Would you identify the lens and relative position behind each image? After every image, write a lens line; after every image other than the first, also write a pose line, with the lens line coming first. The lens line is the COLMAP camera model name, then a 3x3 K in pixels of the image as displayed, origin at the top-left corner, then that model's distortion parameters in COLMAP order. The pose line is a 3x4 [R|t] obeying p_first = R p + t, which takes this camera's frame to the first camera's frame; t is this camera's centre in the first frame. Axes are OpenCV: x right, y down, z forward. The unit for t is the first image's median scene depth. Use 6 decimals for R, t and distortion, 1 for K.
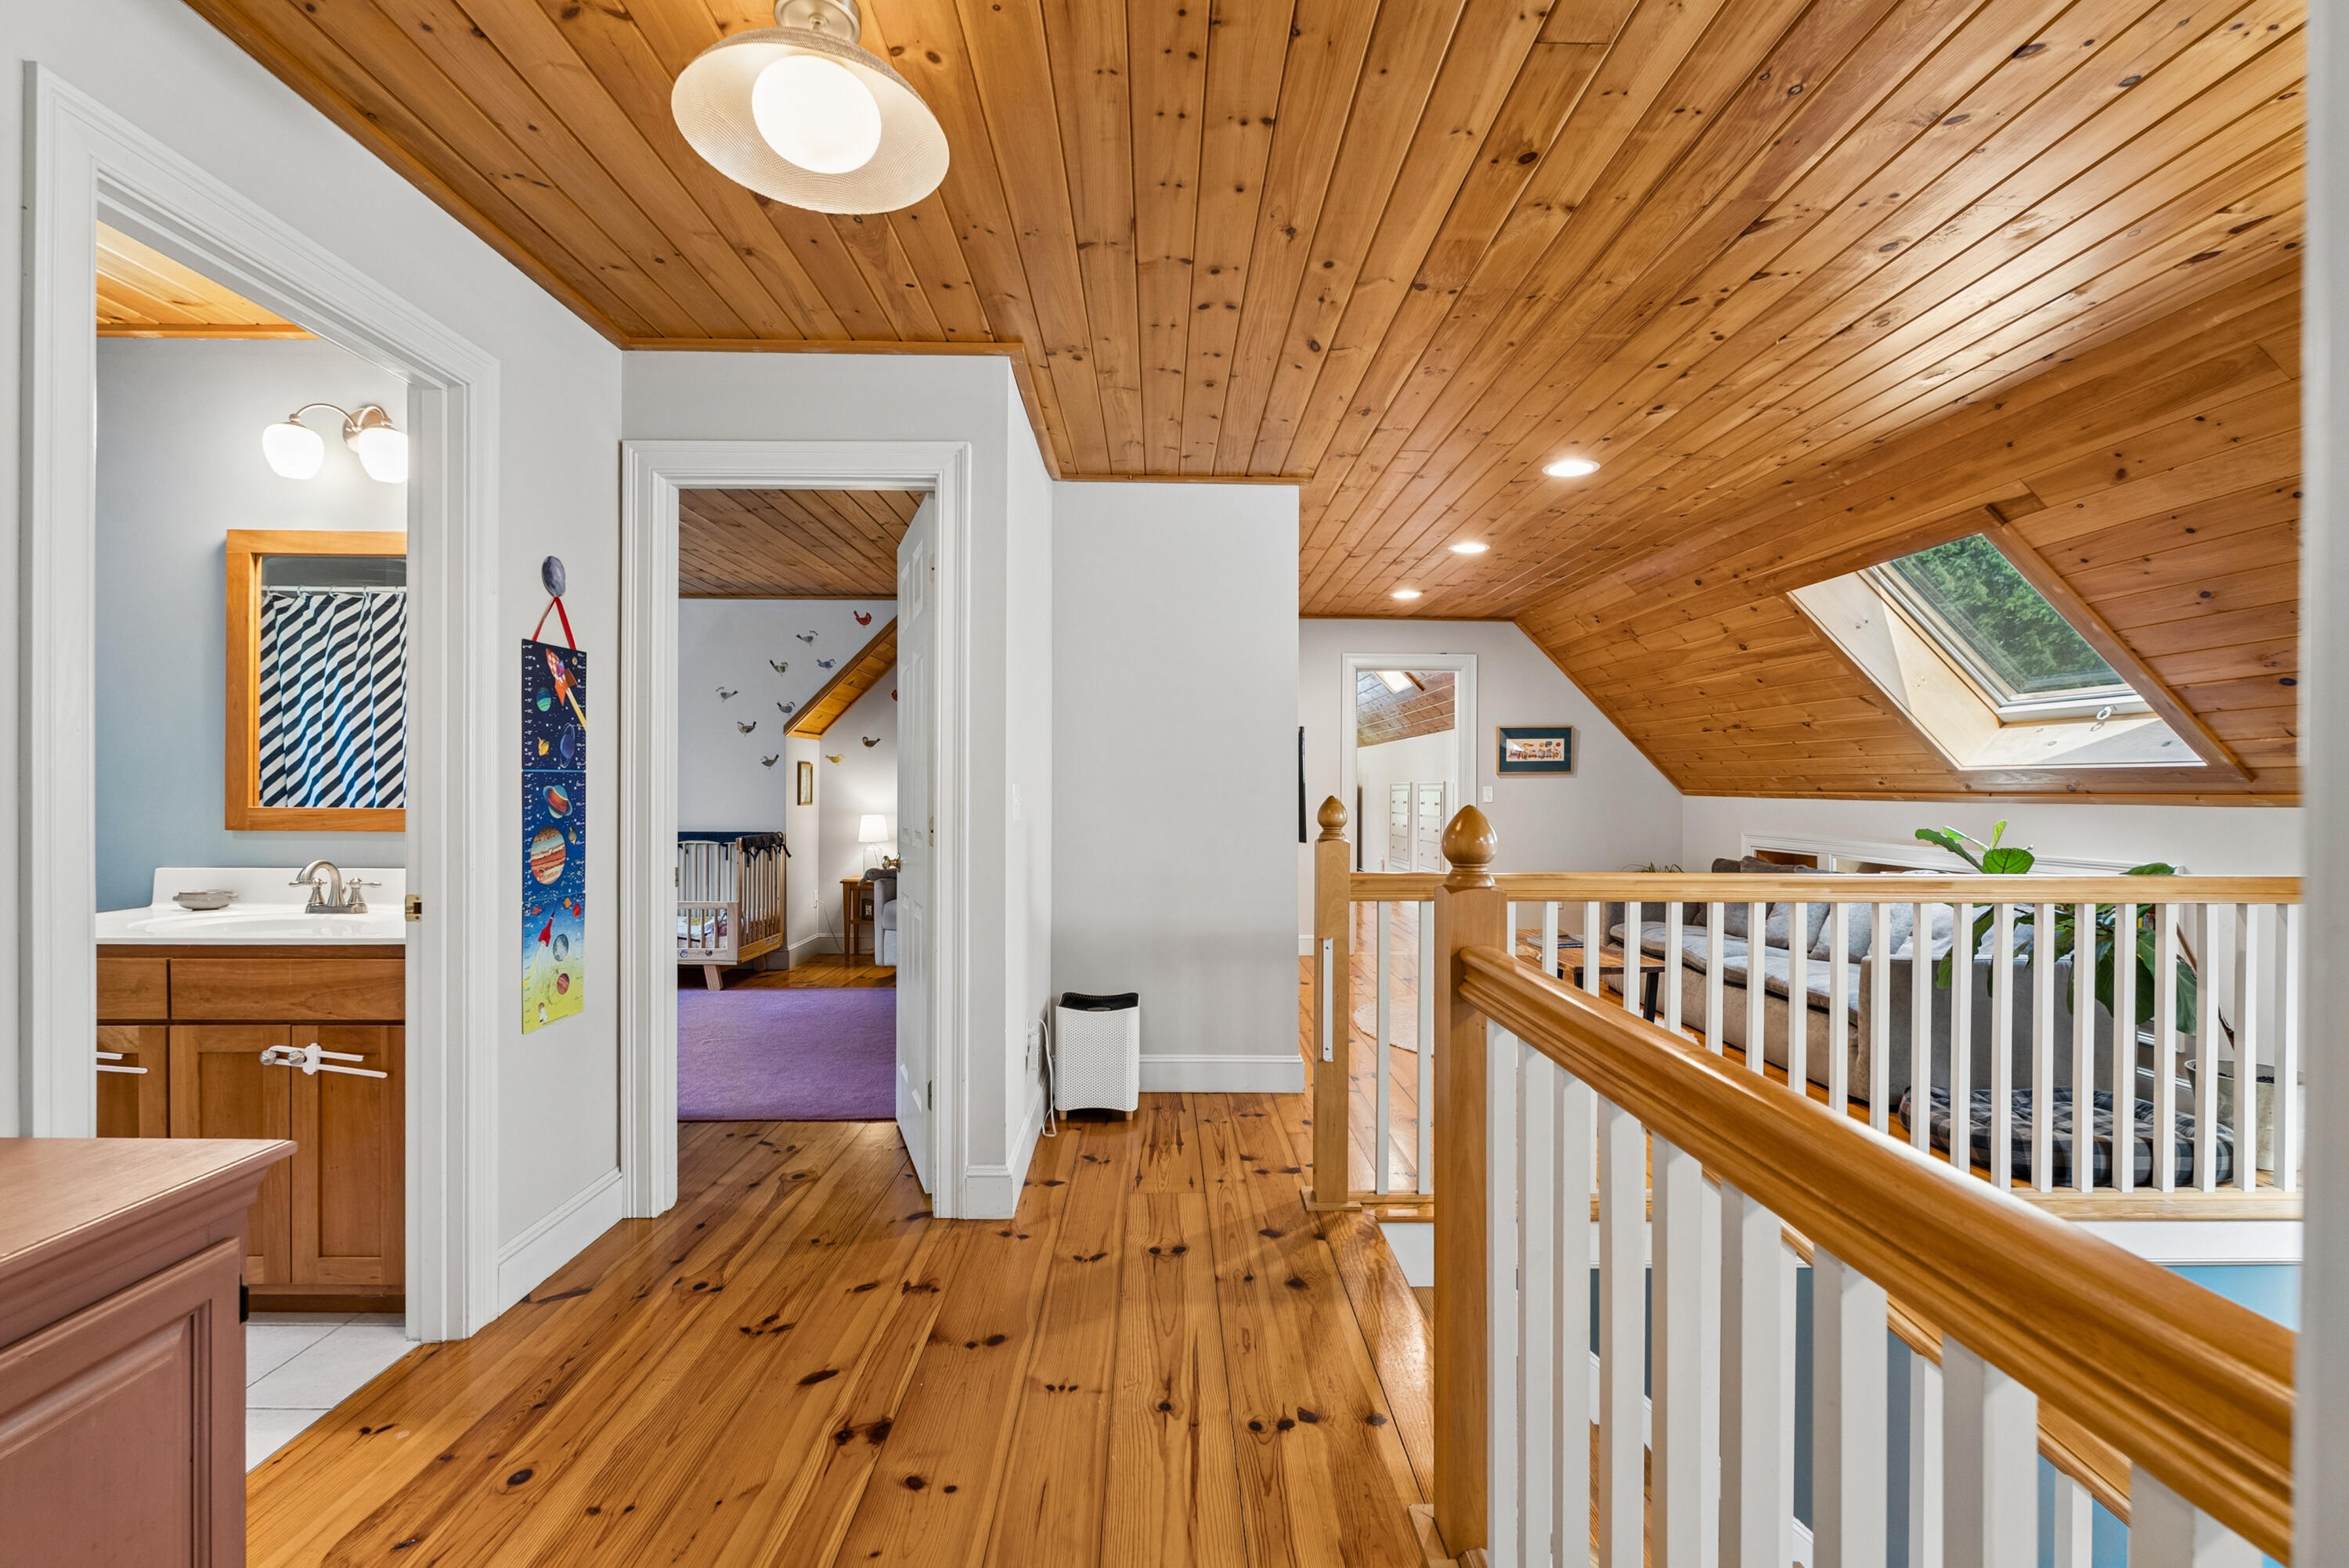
lens RADIAL K [[1046.4, 0, 1186.6], [0, 1046.4, 779.6], [0, 0, 1]] dist [-0.009177, 0.000514]
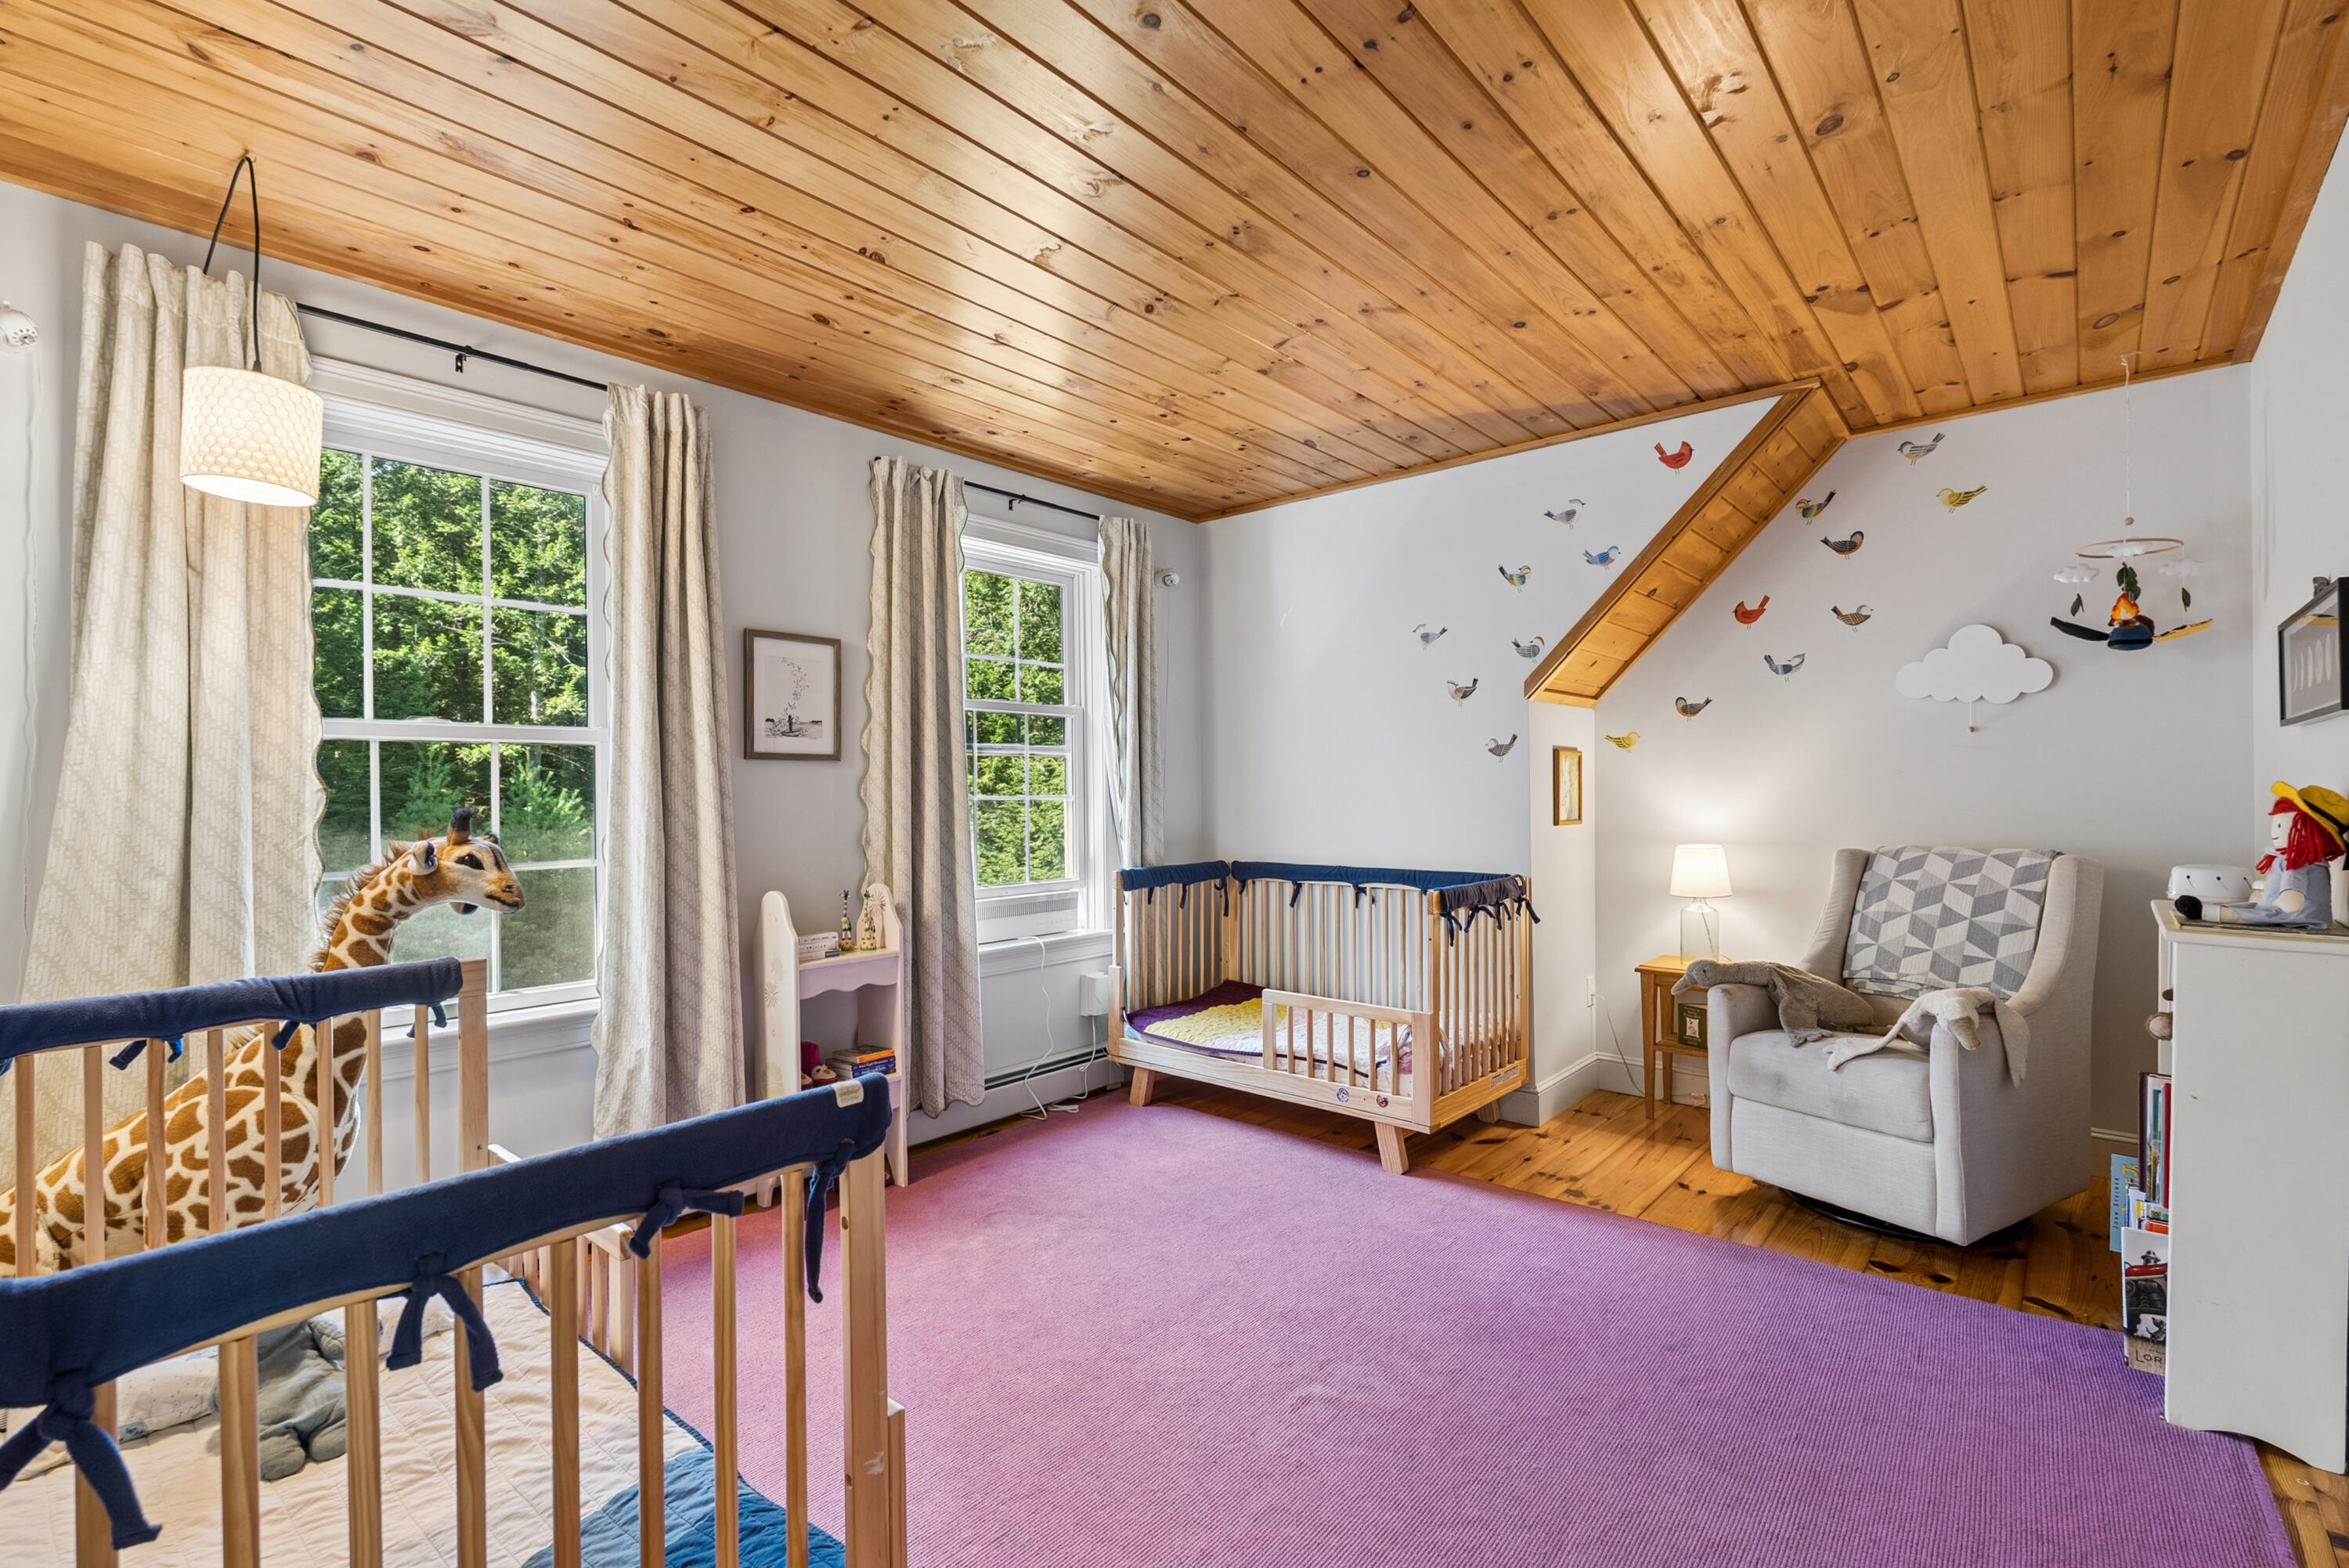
lens RADIAL K [[1046.4, 0, 1162.9], [0, 1046.4, 778.6], [0, 0, 1]] dist [-0.009177, 0.000514]
pose [[0.731895, -0.013264, -0.681289, -0.143661], [0.009831, 0.999912, -0.008906, 0.002620], [0.681347, -0.000179, 0.731961, 0.445828]]
